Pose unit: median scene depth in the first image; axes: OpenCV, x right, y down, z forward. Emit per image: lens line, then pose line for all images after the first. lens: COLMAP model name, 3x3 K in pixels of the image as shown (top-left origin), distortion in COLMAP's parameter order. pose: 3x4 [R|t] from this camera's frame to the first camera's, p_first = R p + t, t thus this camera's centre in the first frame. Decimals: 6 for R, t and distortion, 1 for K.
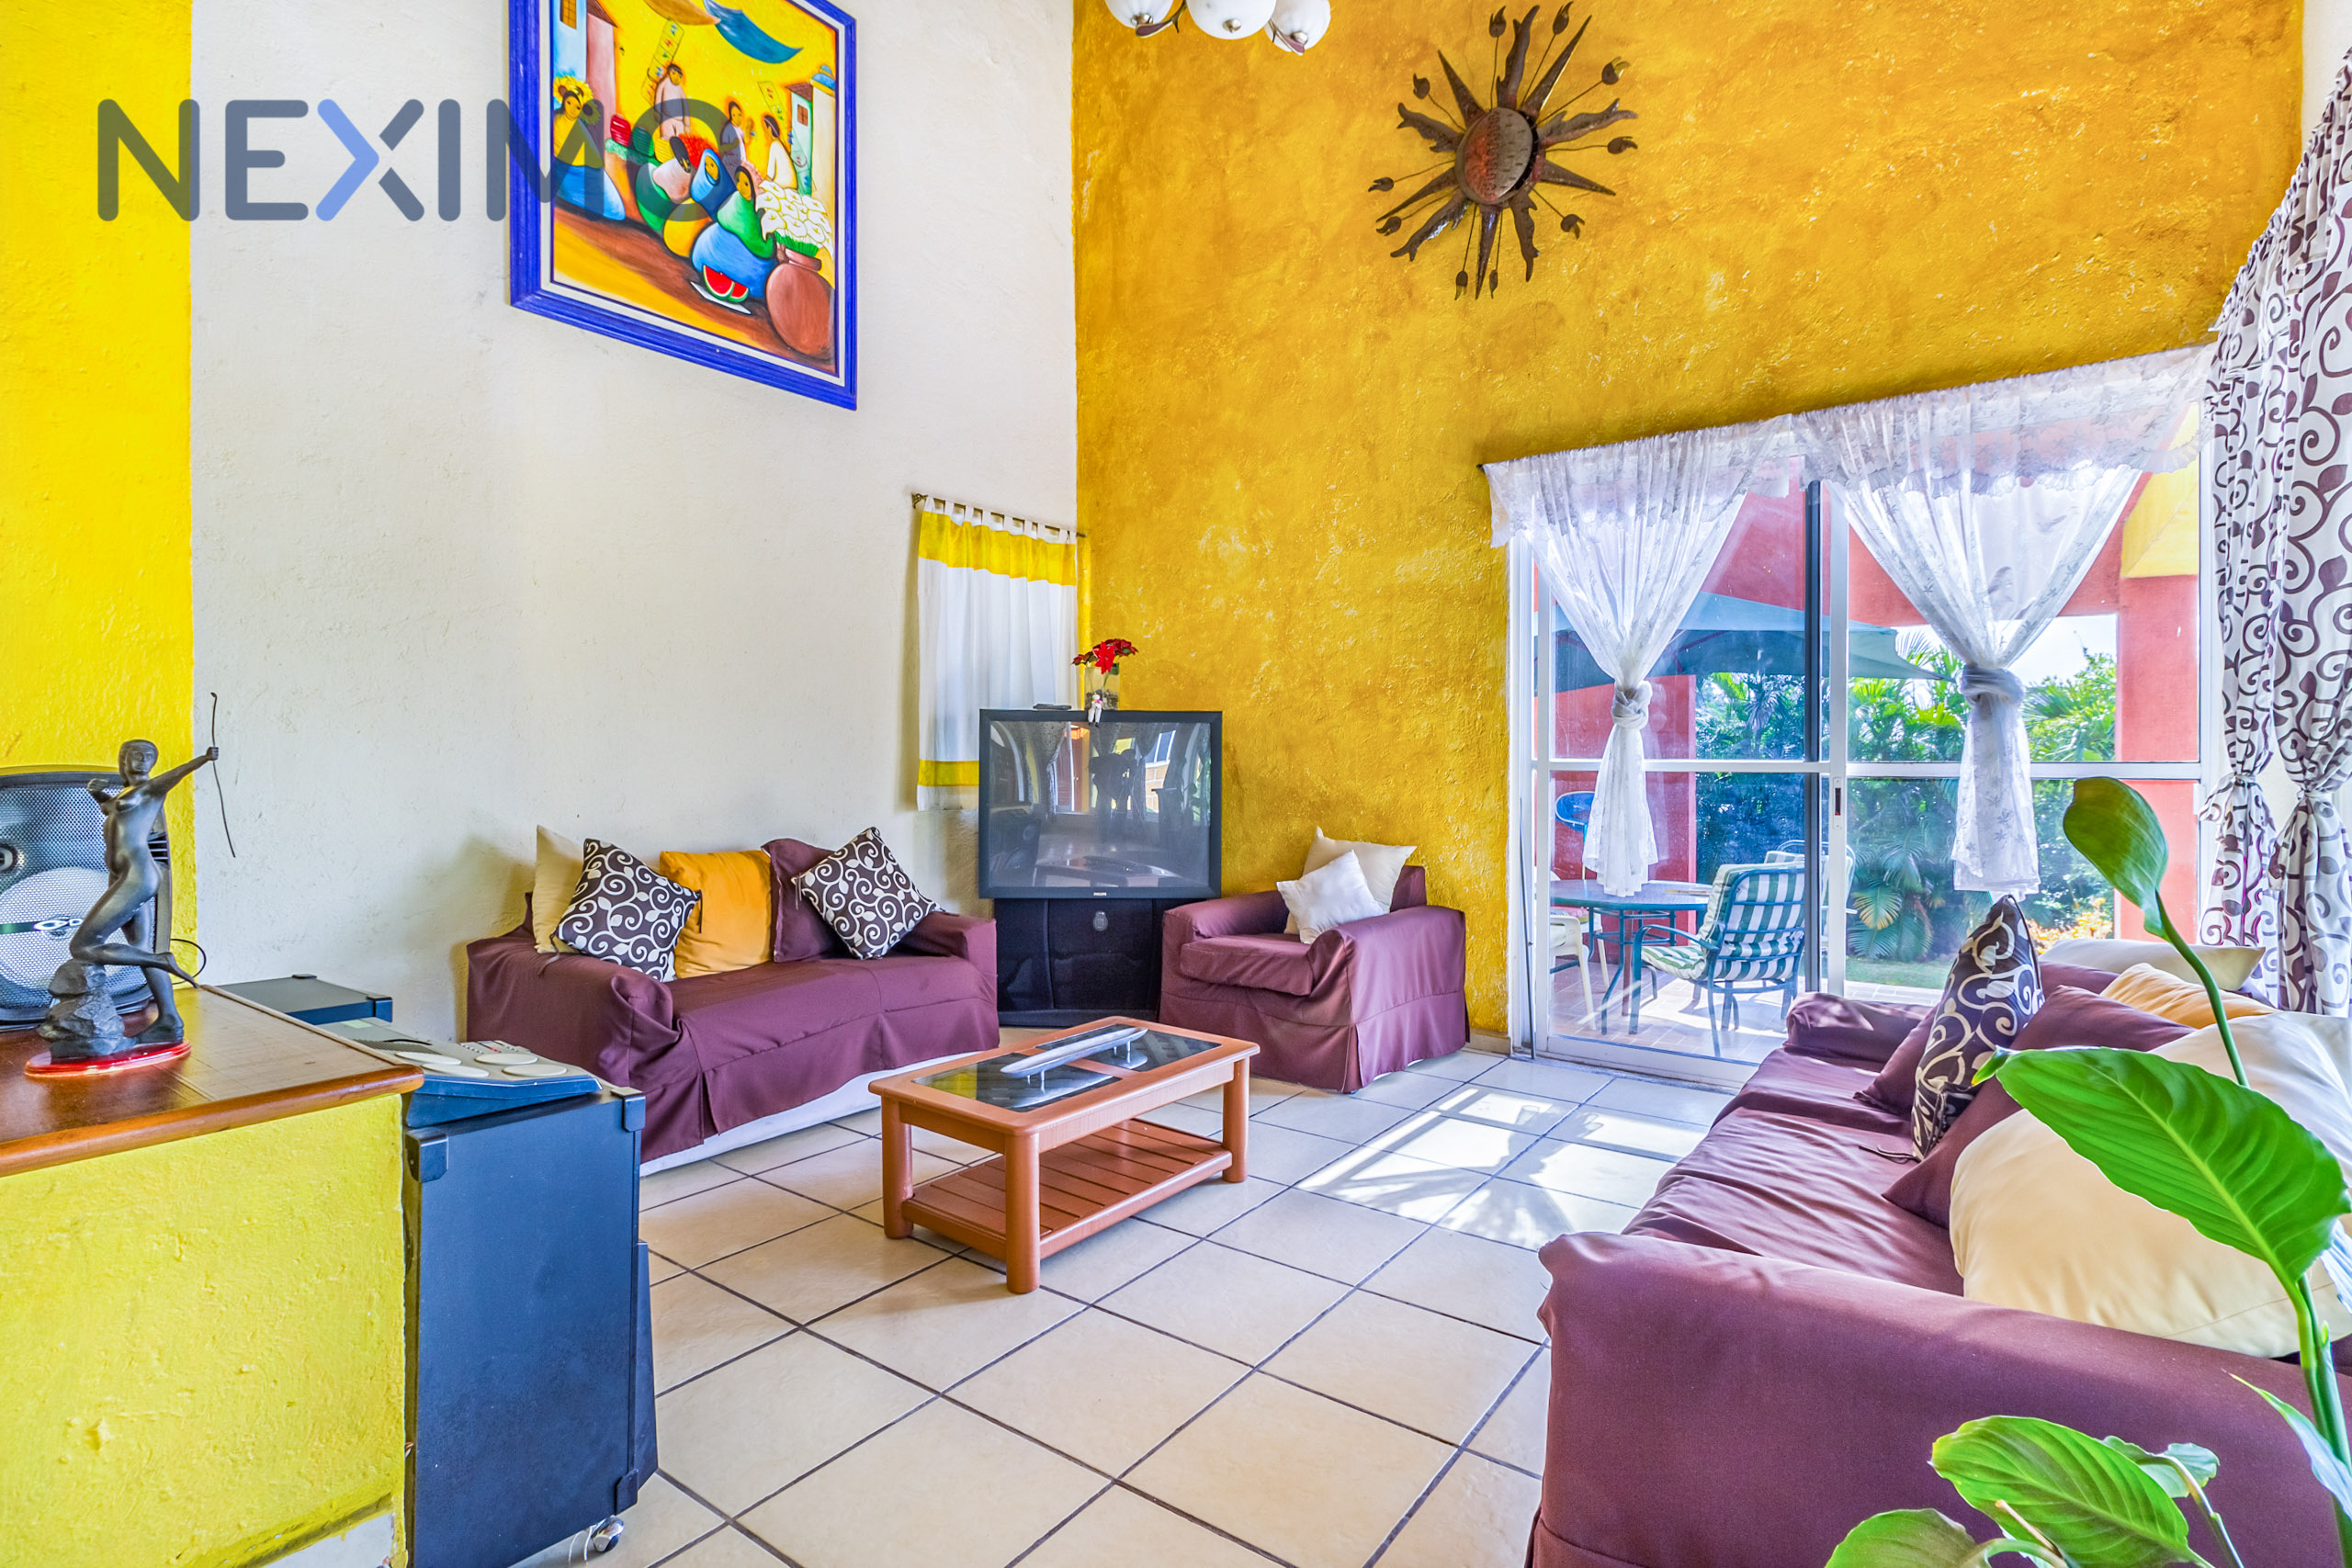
lens RADIAL K [[1108.7, 0, 1192.5], [0, 1108.7, 771.4], [0, 0, 1]] dist [-0.000858, 0.002736]
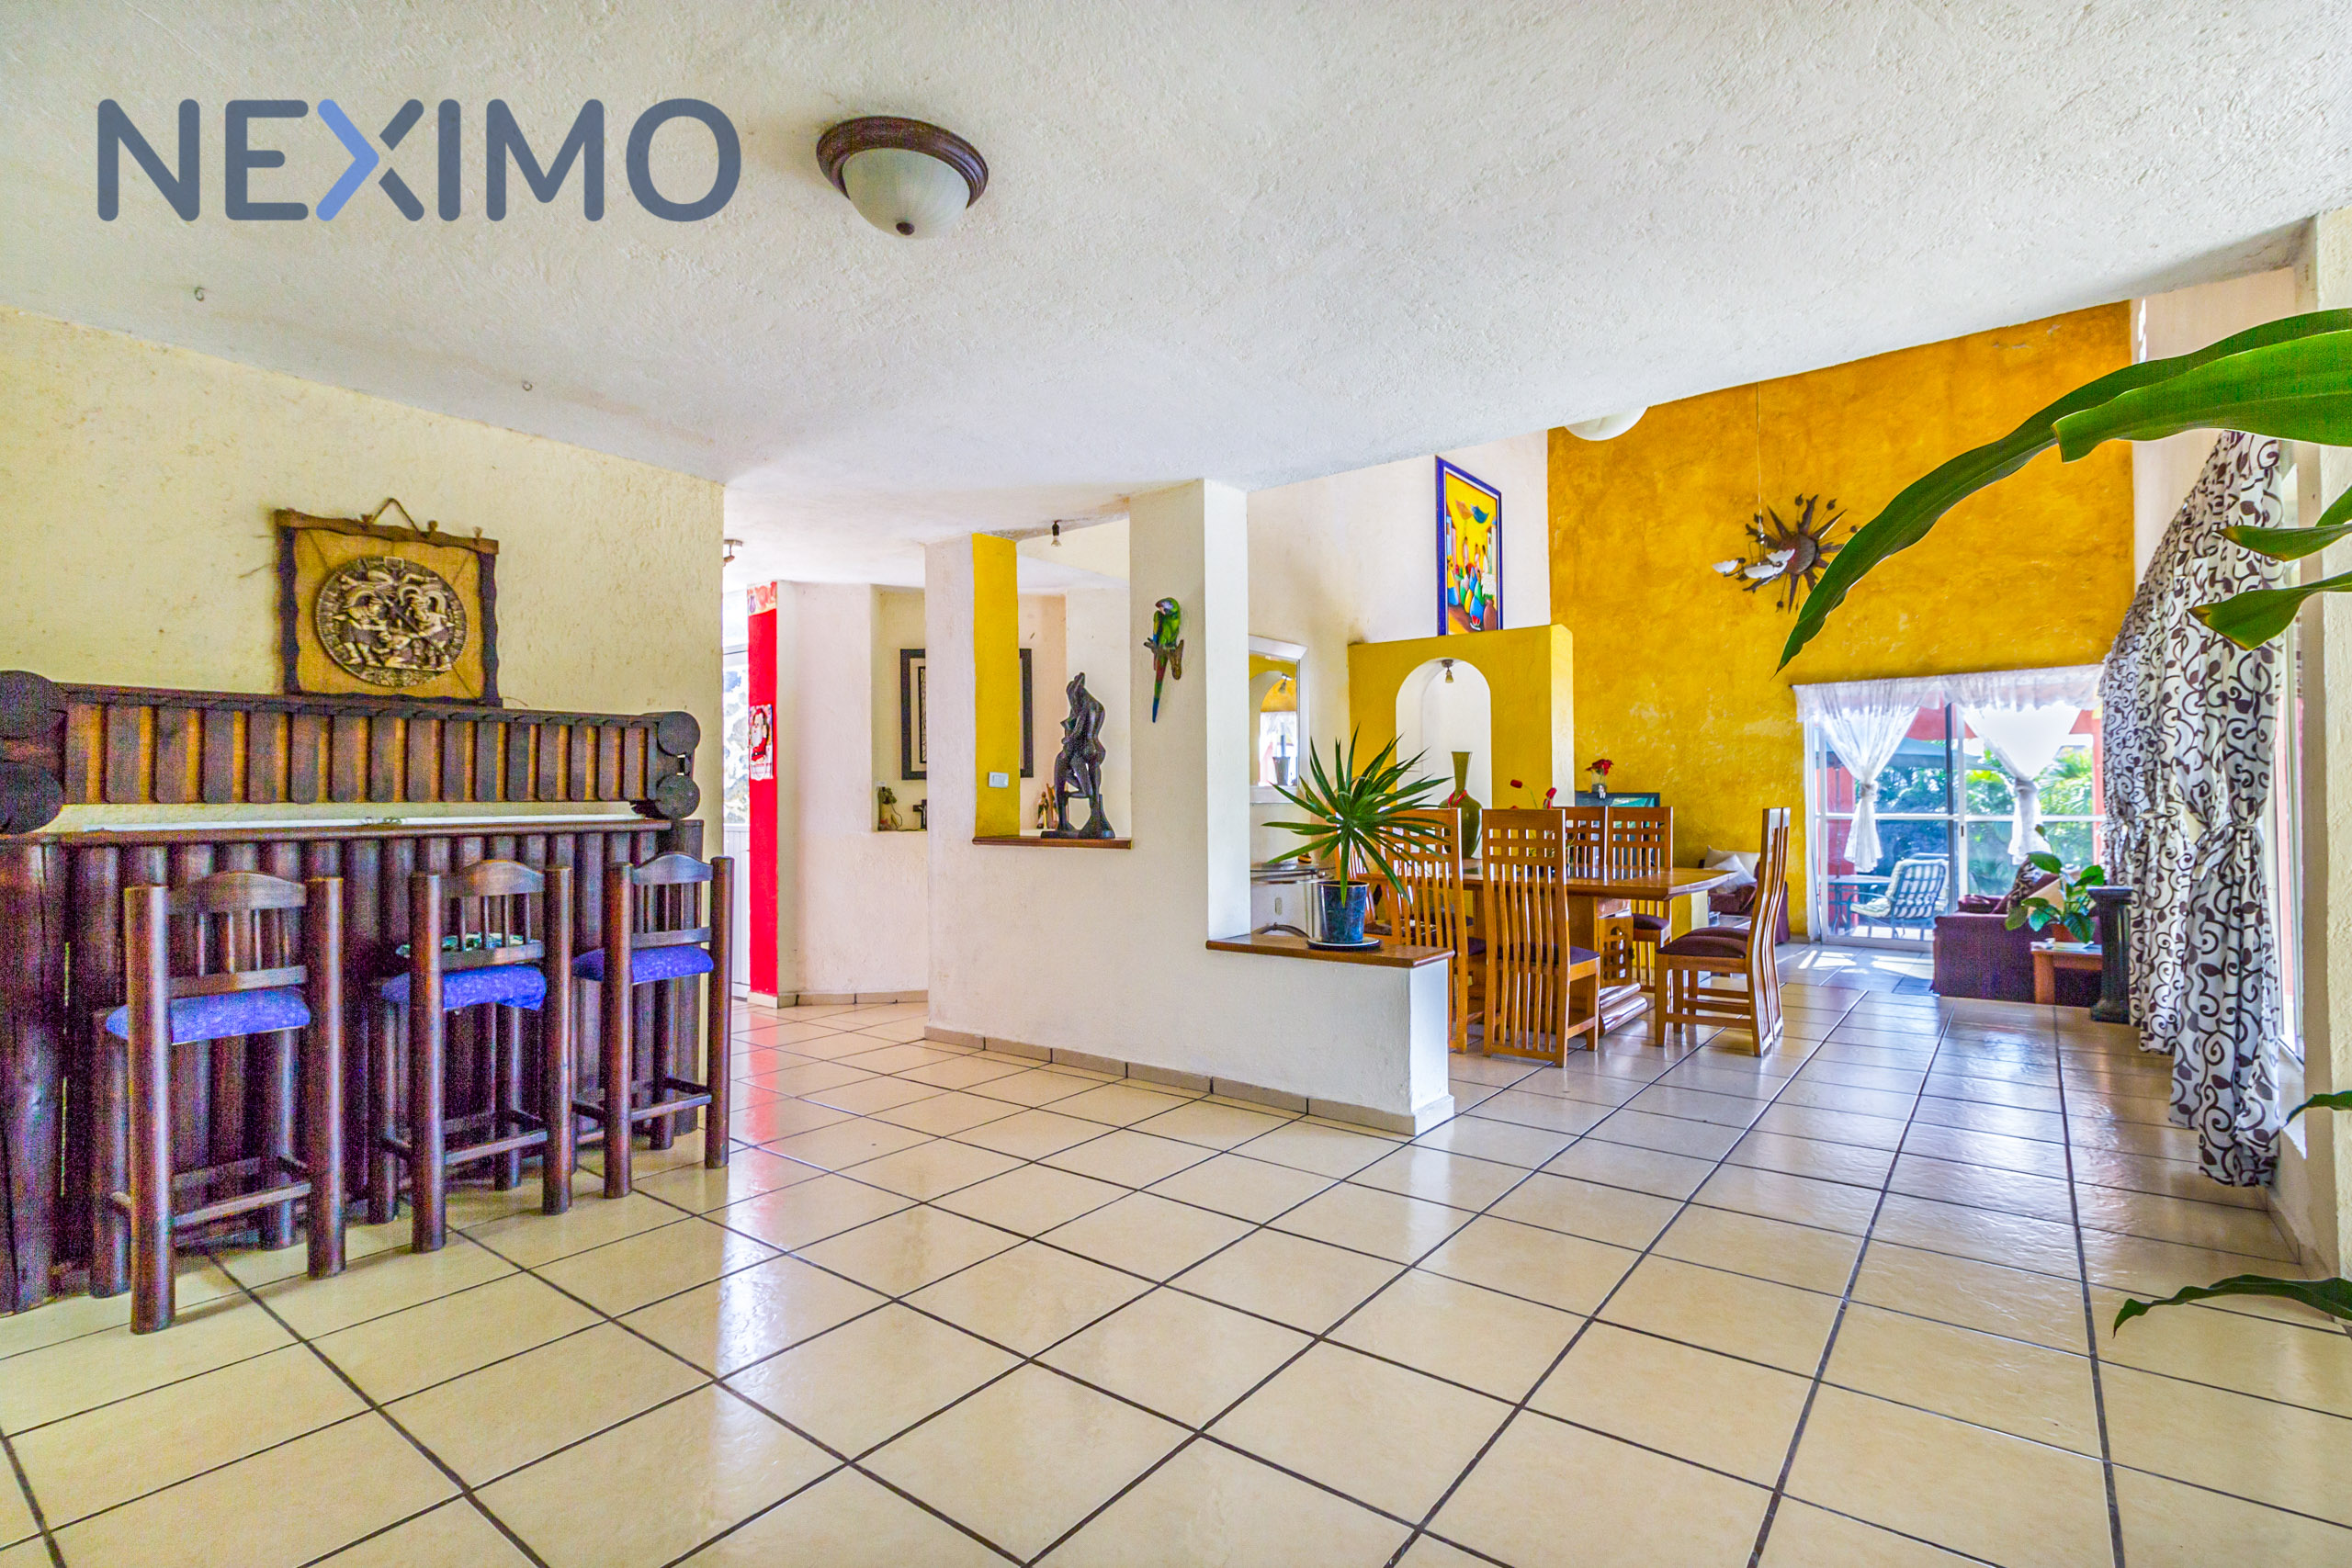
lens RADIAL K [[1108.7, 0, 1137.2], [0, 1108.7, 790.5], [0, 0, 1]] dist [-0.000858, 0.002736]
pose [[0.998629, -0.007935, -0.051749, -1.048013], [0.006799, 0.999733, -0.022083, -0.019598], [0.051911, 0.021701, 0.998416, -1.458753]]
